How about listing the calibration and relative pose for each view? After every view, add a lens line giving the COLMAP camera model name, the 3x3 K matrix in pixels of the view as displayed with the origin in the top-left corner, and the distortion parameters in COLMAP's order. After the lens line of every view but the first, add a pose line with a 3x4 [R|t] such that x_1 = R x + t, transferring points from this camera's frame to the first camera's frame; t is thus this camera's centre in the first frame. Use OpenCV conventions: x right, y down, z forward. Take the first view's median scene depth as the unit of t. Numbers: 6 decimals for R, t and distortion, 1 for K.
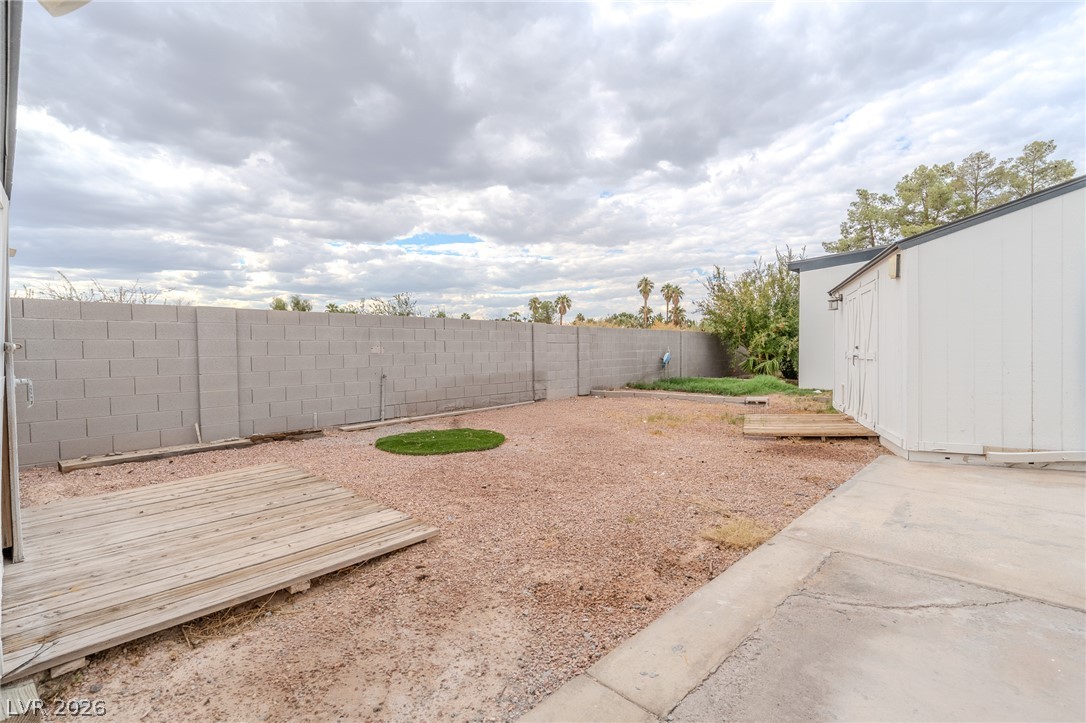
lens RADIAL K [[492.3, 0, 539.9], [0, 492.3, 359.3], [0, 0, 1]] dist [-0.005747, 0.002687]
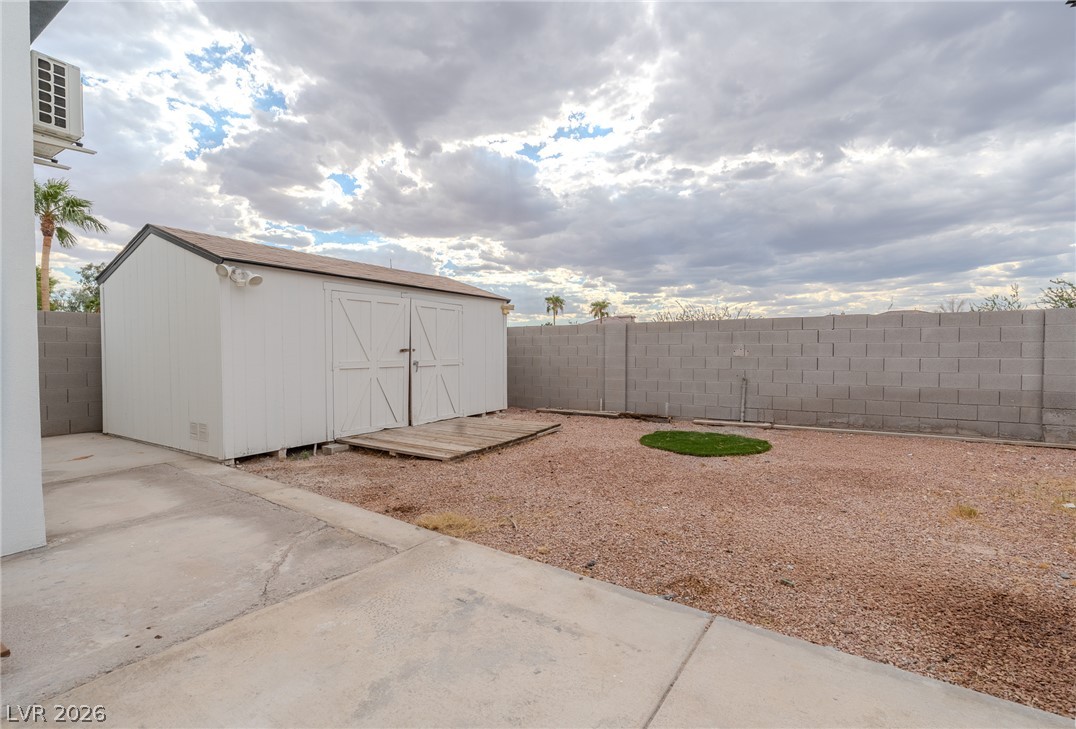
lens RADIAL K [[487.8, 0, 535.8], [0, 487.8, 362.7], [0, 0, 1]] dist [-0.005747, 0.002687]
pose [[0.168704, 0.028742, -0.985248, 0.733791], [-0.023919, 0.999400, 0.025059, -0.016410], [0.985377, 0.019338, 0.169290, 0.491028]]
